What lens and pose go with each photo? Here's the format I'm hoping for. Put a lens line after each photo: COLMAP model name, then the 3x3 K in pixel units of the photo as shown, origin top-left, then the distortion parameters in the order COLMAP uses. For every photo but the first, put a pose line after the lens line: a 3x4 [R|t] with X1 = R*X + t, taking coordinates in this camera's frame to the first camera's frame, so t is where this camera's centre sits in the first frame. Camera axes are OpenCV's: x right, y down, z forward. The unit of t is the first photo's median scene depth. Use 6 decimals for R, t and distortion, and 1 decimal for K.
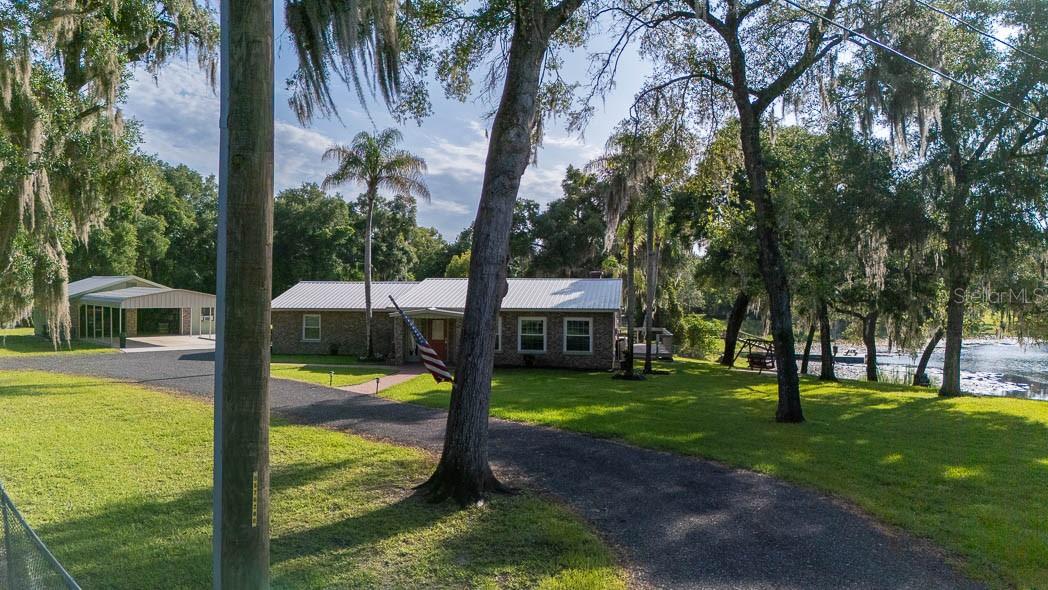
lens RADIAL K [[750.4, 0, 524.0], [0, 750.4, 295.0], [0, 0, 1]] dist [0.070955, -0.001904]
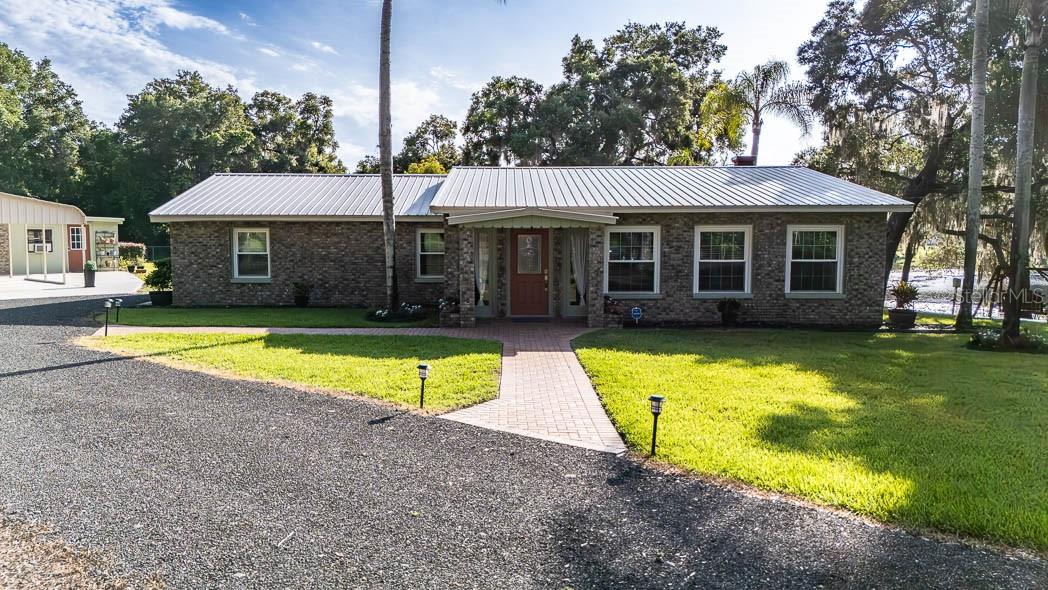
lens RADIAL K [[785.2, 0, 524.0], [0, 785.2, 283.0], [0, 0, 1]] dist [0.060353, 0.004358]
pose [[0.990844, -0.015201, 0.134152, -0.094214], [0.006637, 0.997924, 0.064053, 0.016292], [-0.134847, -0.062576, 0.988888, 0.241678]]
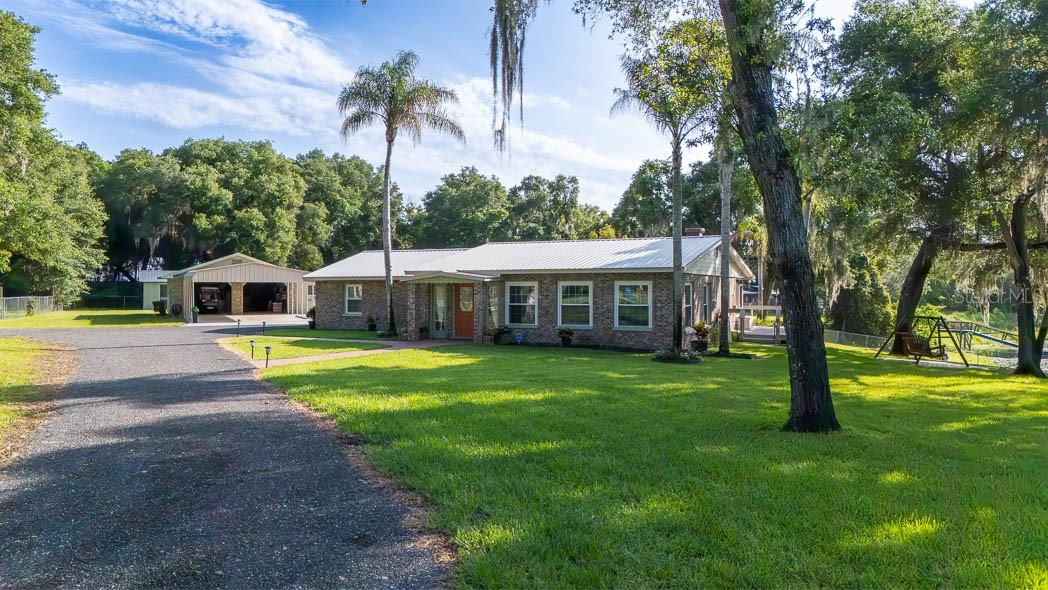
lens RADIAL K [[750.4, 0, 524.0], [0, 750.4, 295.0], [0, 0, 1]] dist [0.070955, -0.001904]
pose [[0.959934, -0.003458, -0.280205, 0.086409], [0.005219, 0.999971, 0.005541, 0.019031], [0.280178, -0.006781, 0.959924, 0.120709]]
